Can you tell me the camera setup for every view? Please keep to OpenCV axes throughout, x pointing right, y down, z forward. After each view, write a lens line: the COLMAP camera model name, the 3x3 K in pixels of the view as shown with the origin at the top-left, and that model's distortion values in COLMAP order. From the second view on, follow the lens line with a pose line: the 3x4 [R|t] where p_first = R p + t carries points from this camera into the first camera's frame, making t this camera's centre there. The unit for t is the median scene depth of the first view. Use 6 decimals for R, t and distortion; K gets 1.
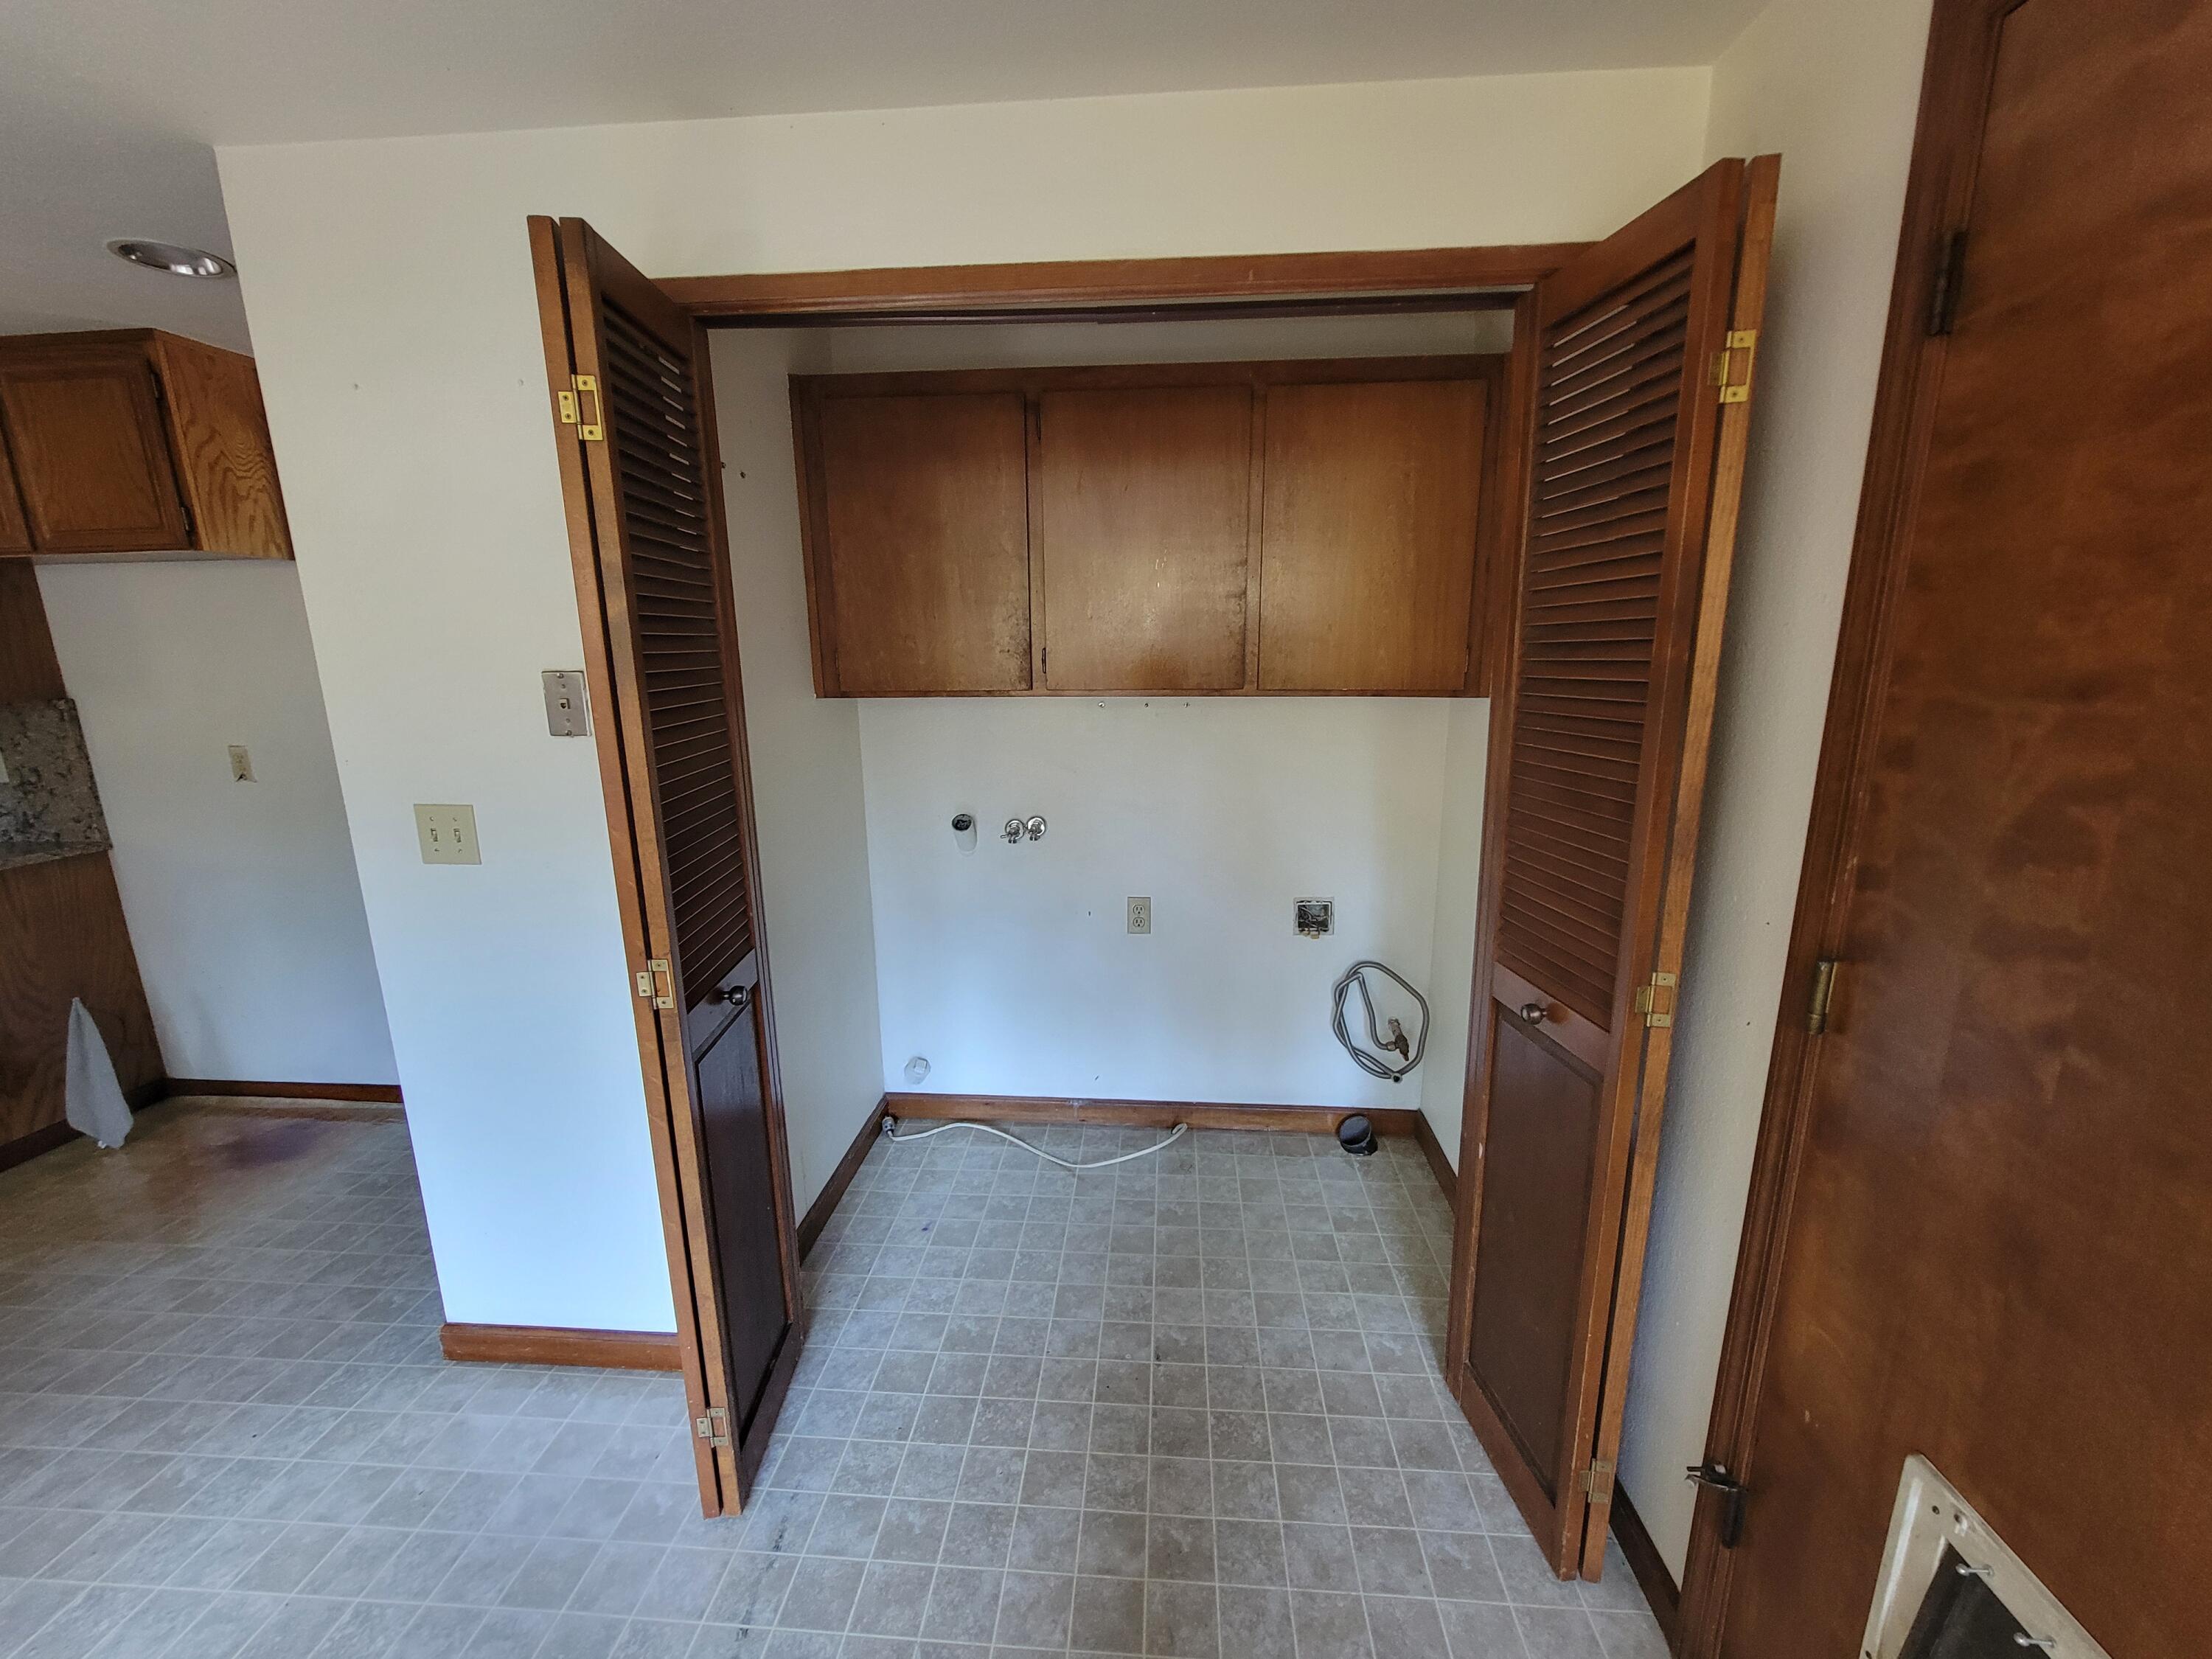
lens RADIAL K [[903.4, 0, 1105.5], [0, 903.4, 841.5], [0, 0, 1]] dist [-0.000607, 0.000247]
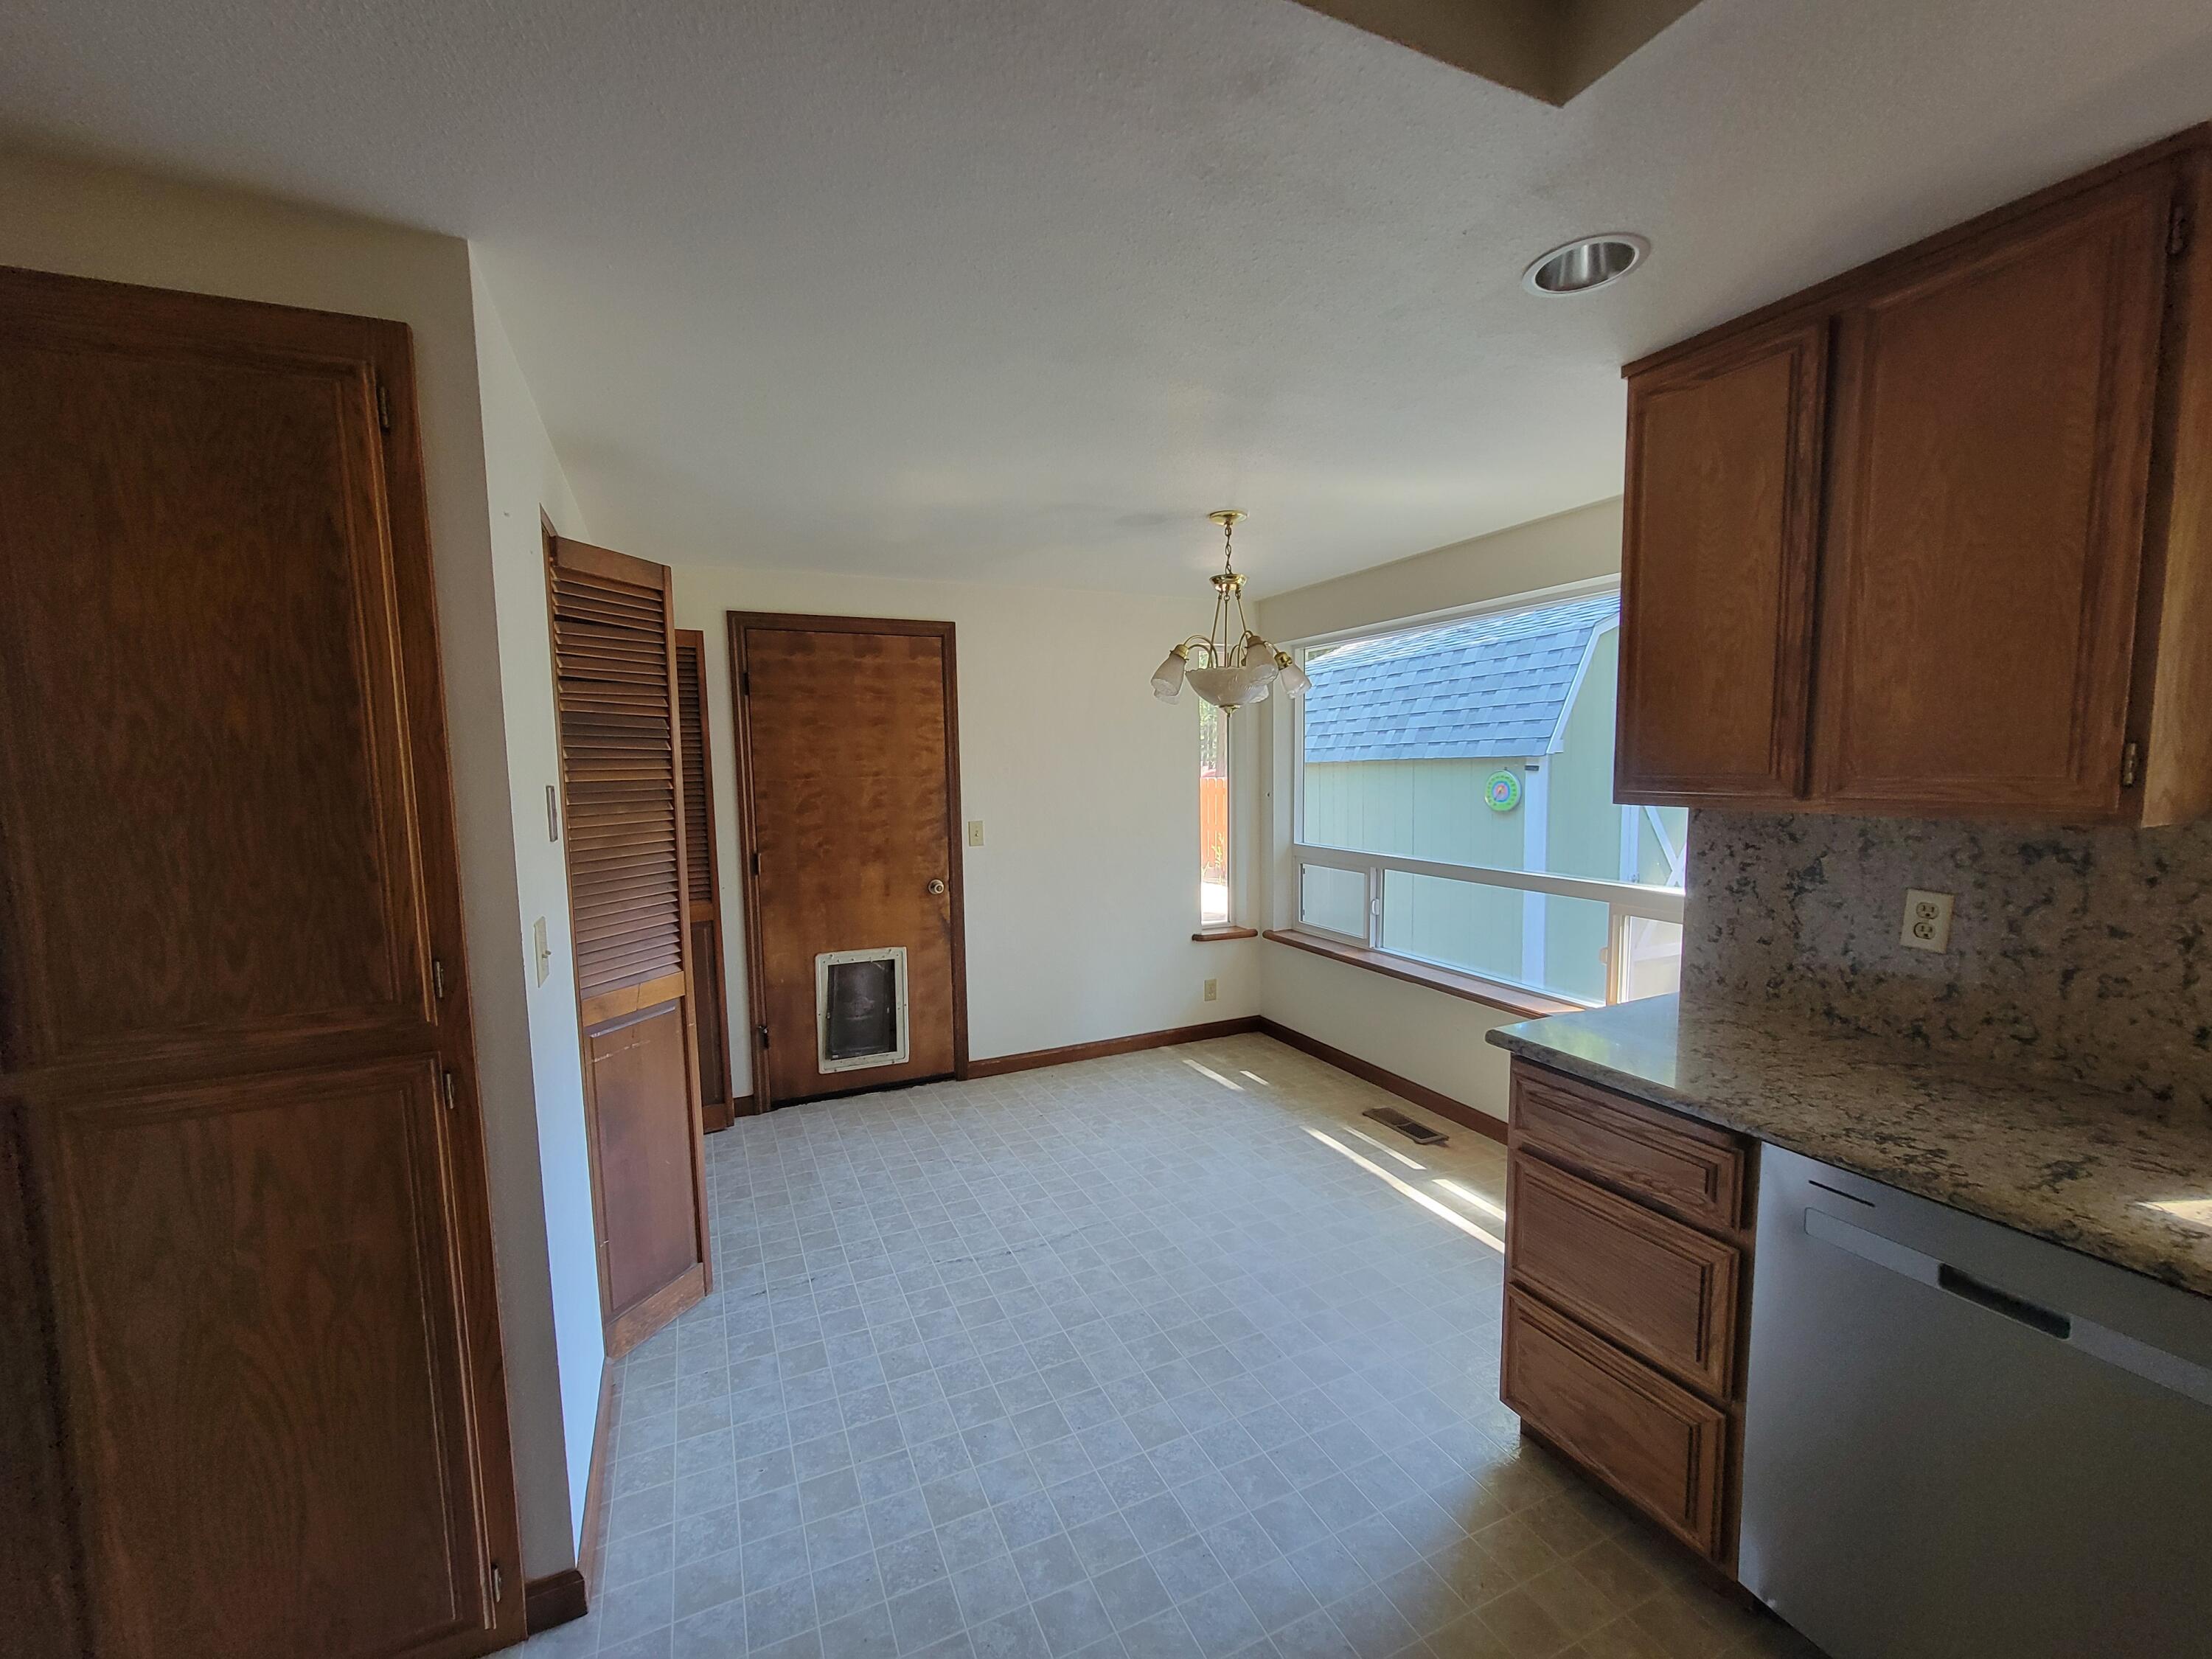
lens RADIAL K [[903.4, 0, 1100.7], [0, 903.4, 844.5], [0, 0, 1]] dist [-0.000607, 0.000247]
pose [[-0.483357, -0.062135, 0.873215, -1.287511], [0.209103, 0.960411, 0.184085, -0.120119], [-0.850083, 0.271571, -0.451229, 0.616059]]
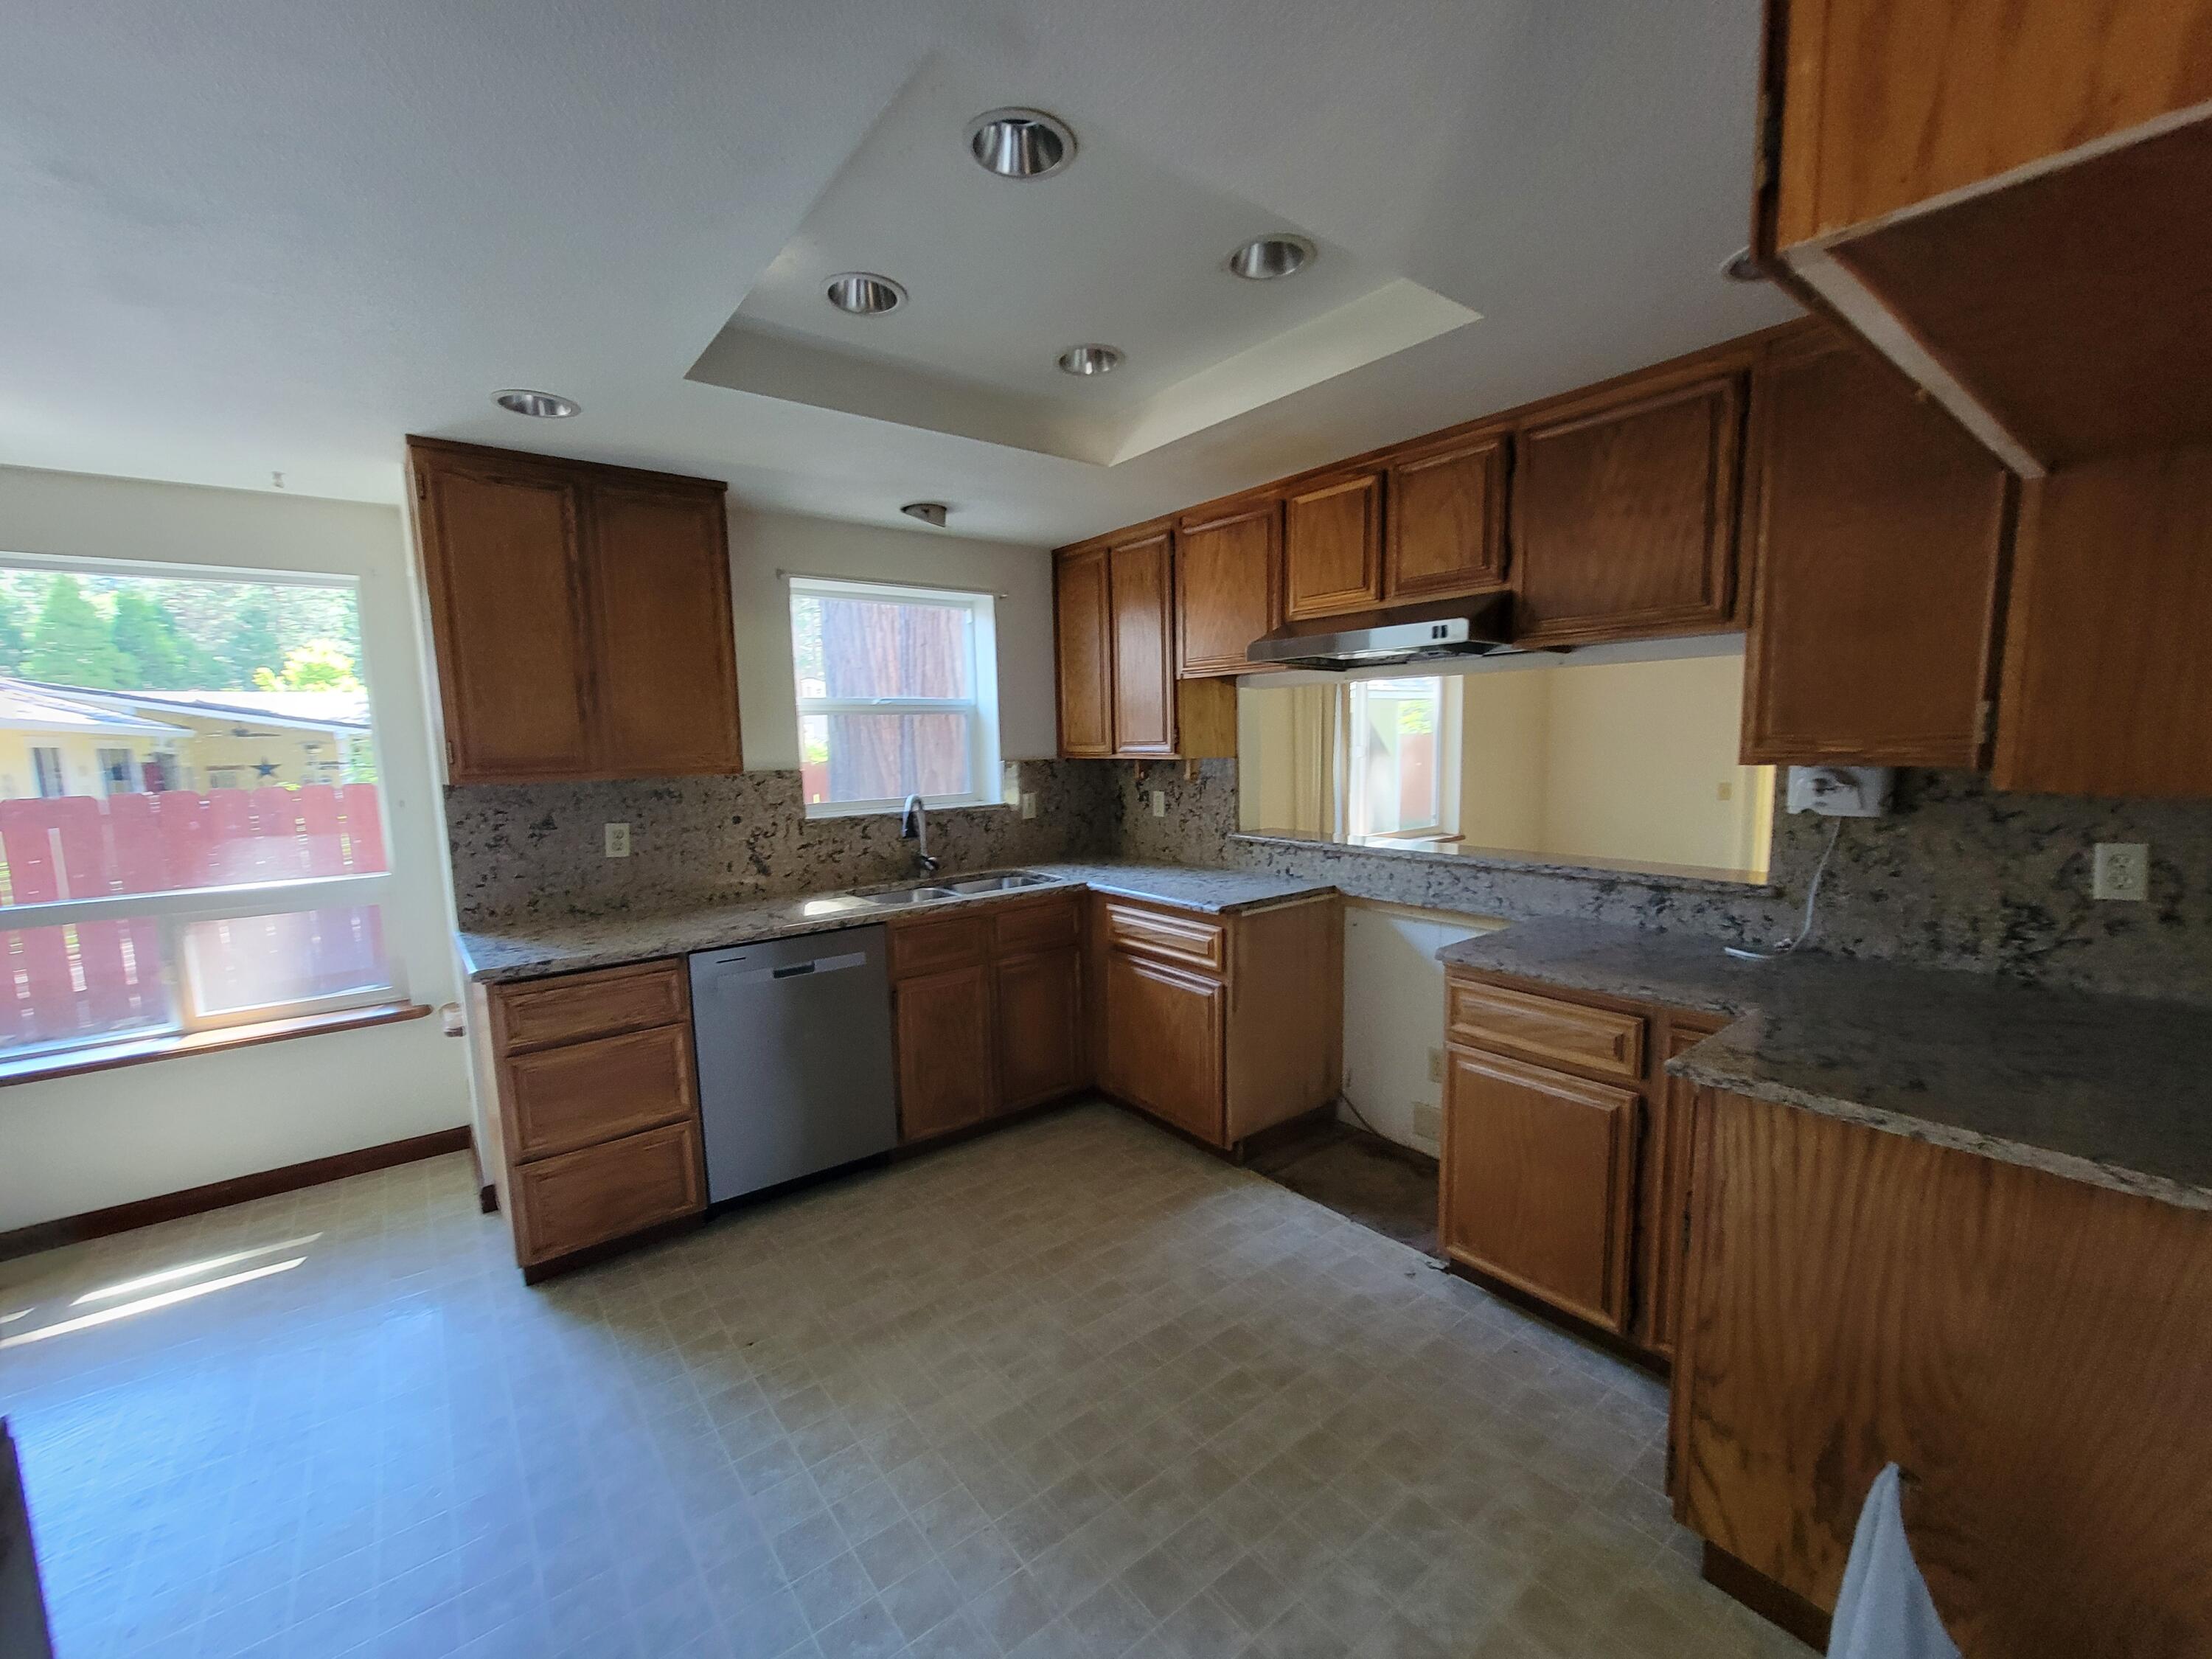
lens RADIAL K [[903.4, 0, 1110.3], [0, 903.4, 850.2], [0, 0, 1]] dist [-0.000607, 0.000247]
pose [[-0.740570, 0.114615, -0.662132, -0.669950], [-0.110481, 0.951170, 0.288216, -0.216020], [0.662834, 0.286598, -0.691746, 1.070449]]
